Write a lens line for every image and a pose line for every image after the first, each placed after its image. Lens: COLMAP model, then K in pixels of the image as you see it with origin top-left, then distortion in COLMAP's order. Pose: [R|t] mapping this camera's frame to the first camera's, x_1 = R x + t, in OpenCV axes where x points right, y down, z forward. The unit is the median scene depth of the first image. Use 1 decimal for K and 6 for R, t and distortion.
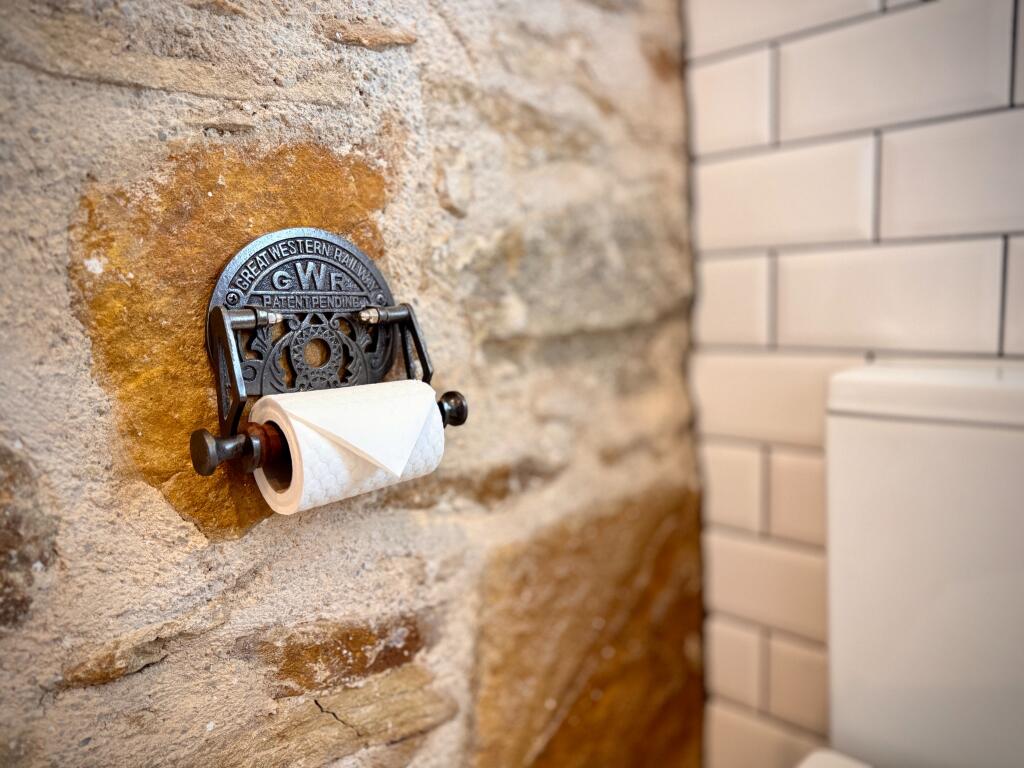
lens RADIAL K [[718.3, 0, 512.0], [0, 718.3, 384.0], [0, 0, 1]] dist [0.057373, -0.062839]
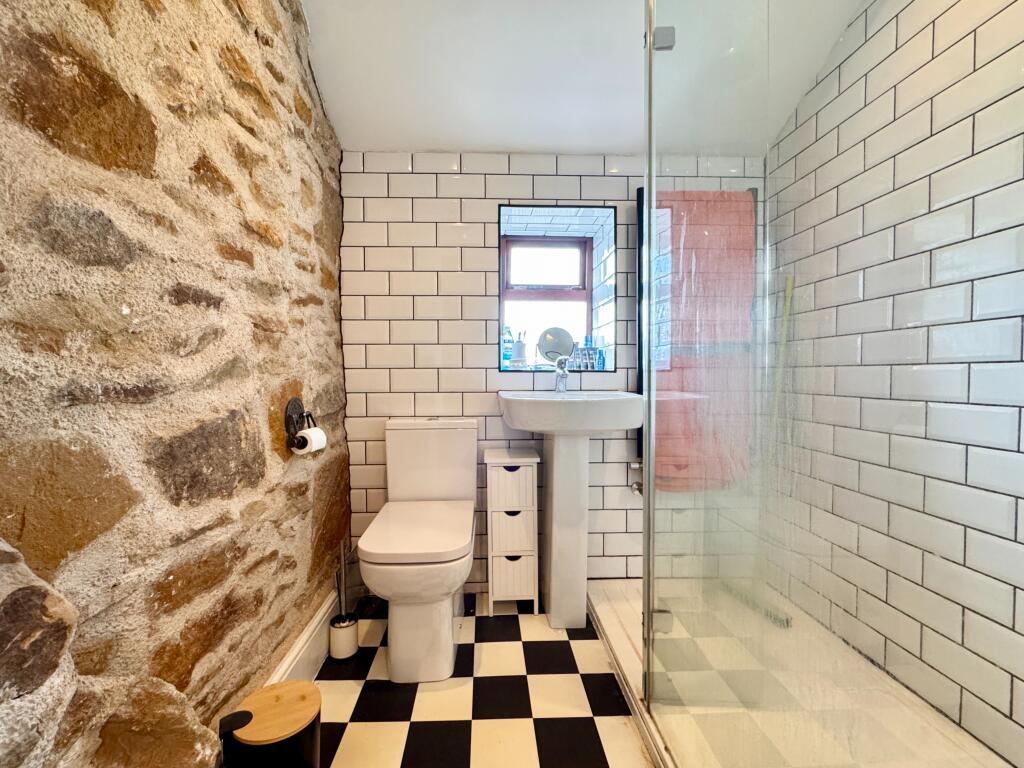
lens RADIAL K [[411.3, 0, 515.4], [0, 411.3, 379.6], [0, 0, 1]] dist [-0.000584, -0.000153]
pose [[0.643873, 0.020089, 0.764869, -1.099319], [0.072264, 0.993590, -0.086929, 0.008876], [-0.761713, 0.111243, 0.638294, -1.428931]]
